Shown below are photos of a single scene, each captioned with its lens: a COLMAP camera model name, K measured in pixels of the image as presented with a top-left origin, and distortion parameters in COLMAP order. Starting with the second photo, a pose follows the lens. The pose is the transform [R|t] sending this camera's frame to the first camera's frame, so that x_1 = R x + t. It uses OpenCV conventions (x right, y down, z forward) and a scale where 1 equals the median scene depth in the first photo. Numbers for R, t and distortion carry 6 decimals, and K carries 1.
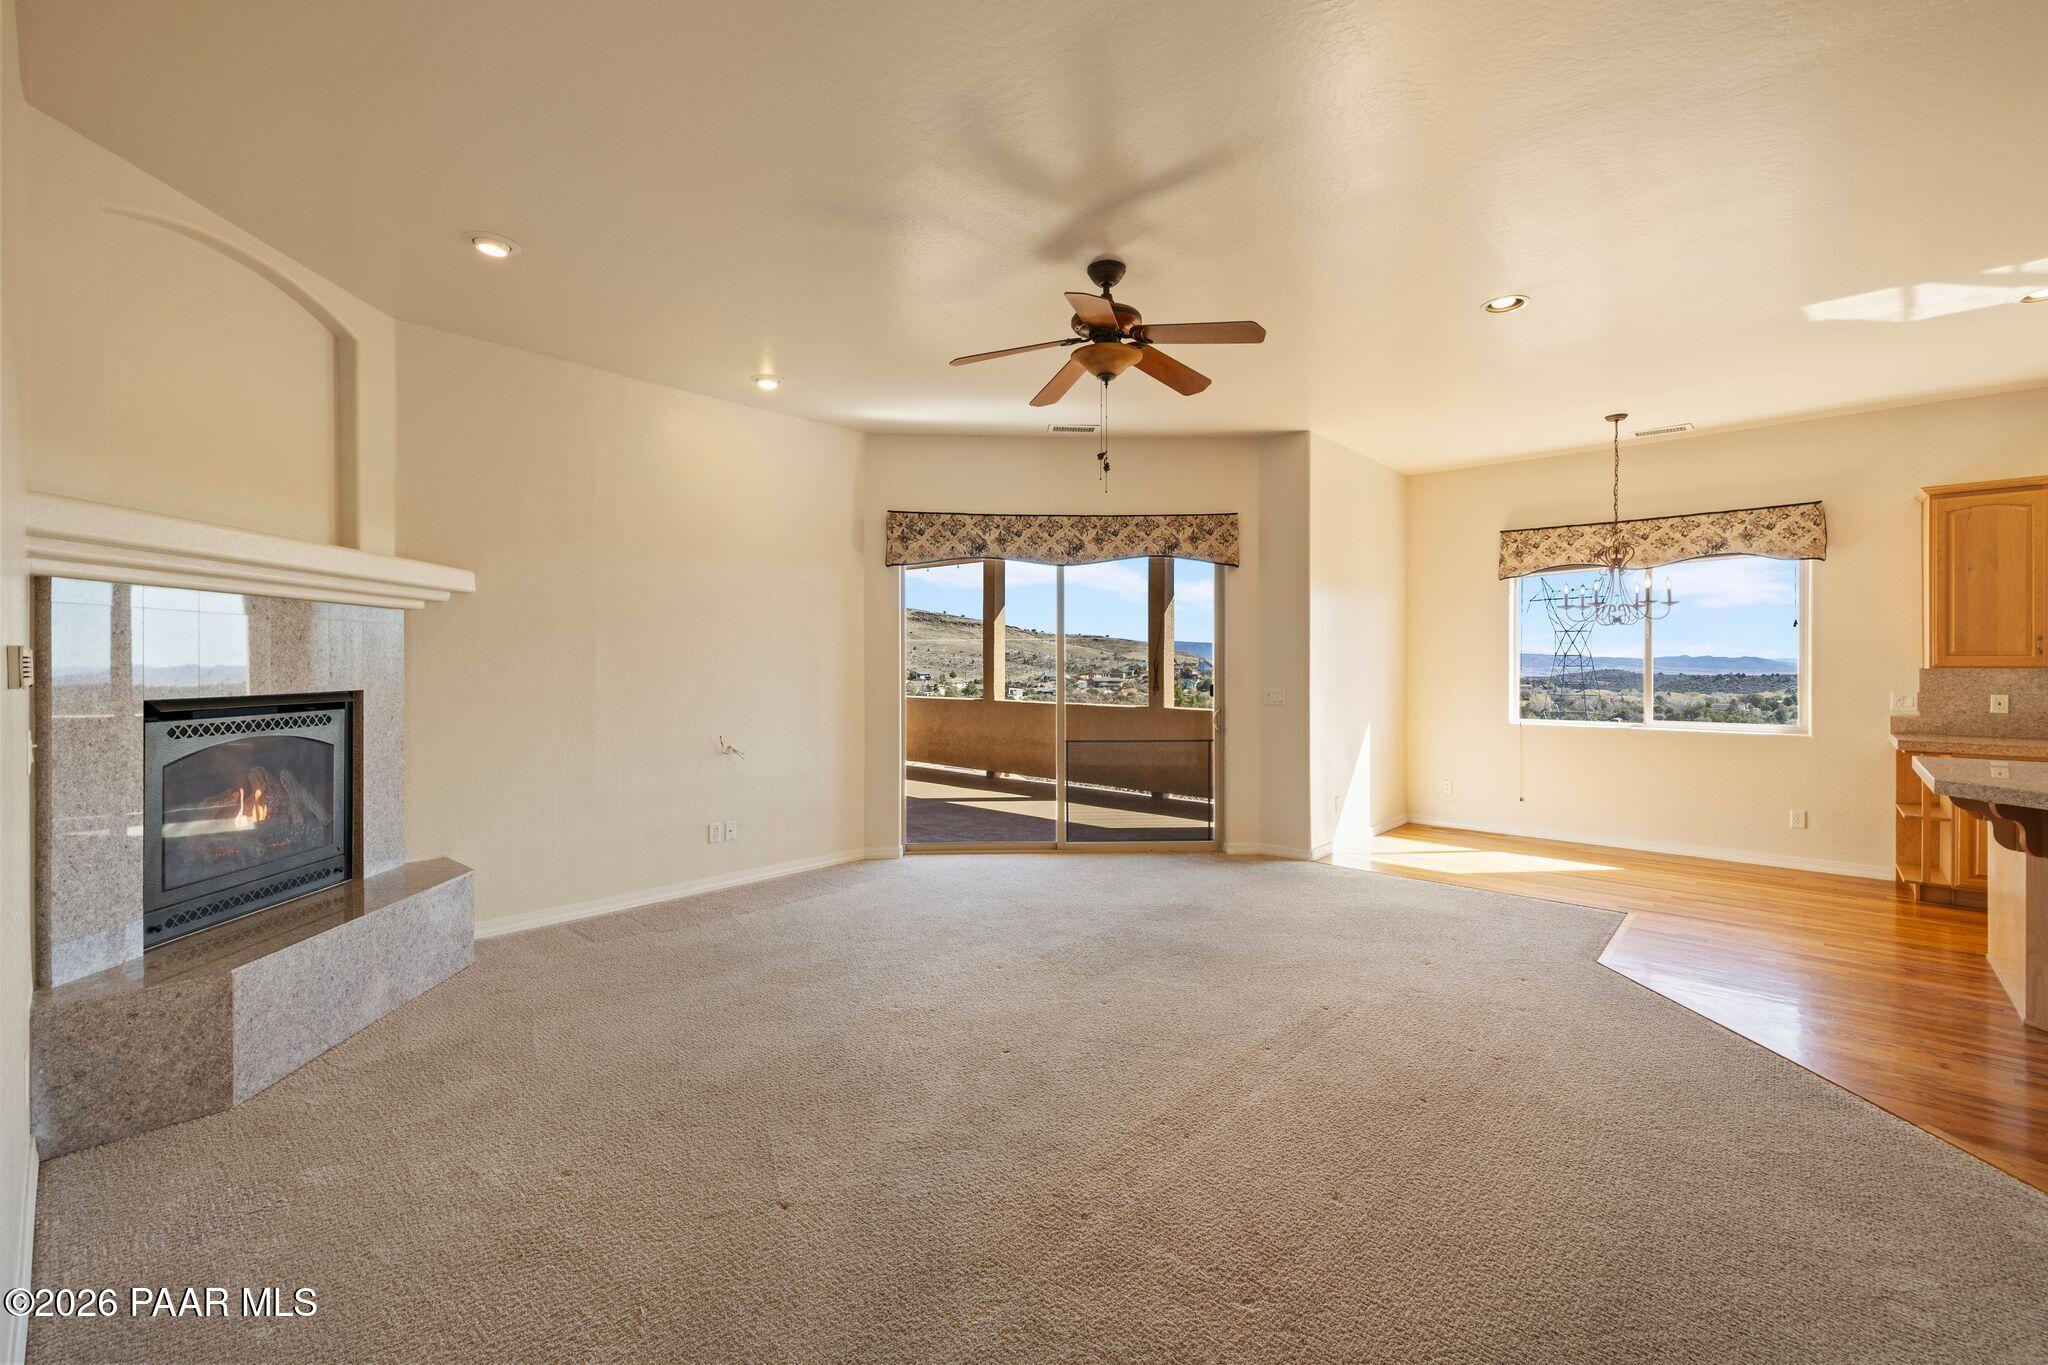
lens RADIAL K [[869.7, 0, 1021.5], [0, 869.7, 658.4], [0, 0, 1]] dist [0.008948, 0.000122]
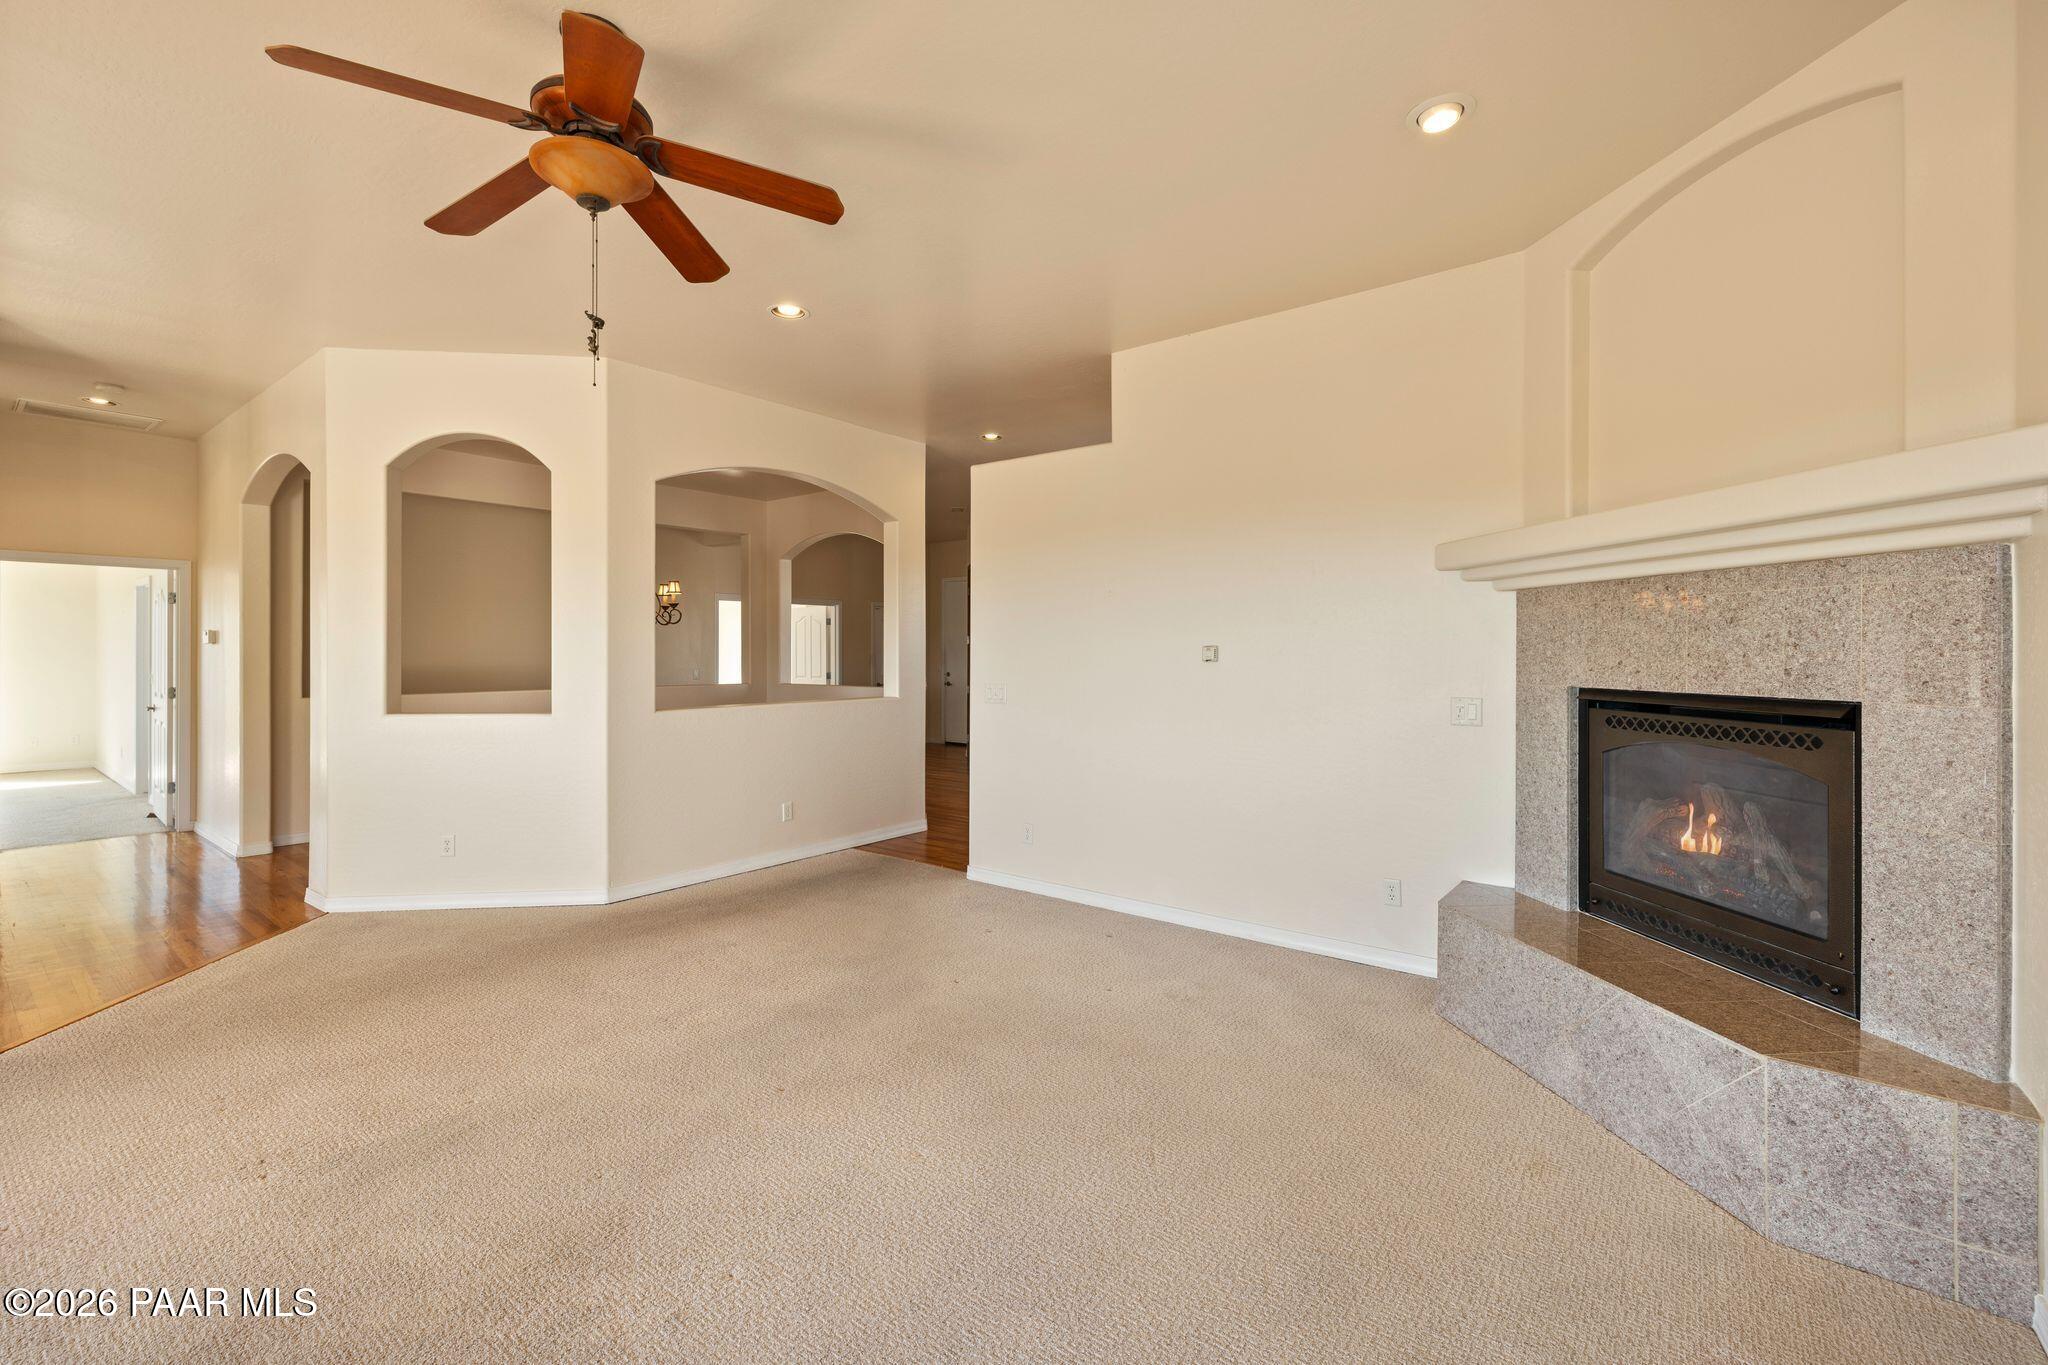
lens RADIAL K [[869.7, 0, 1021.5], [0, 869.7, 658.4], [0, 0, 1]] dist [0.008948, 0.000122]
pose [[-0.997297, 0.004283, -0.073351, -0.122294], [0.004033, 0.999986, 0.003555, 0.002469], [0.073365, 0.003249, -0.997300, 1.193517]]
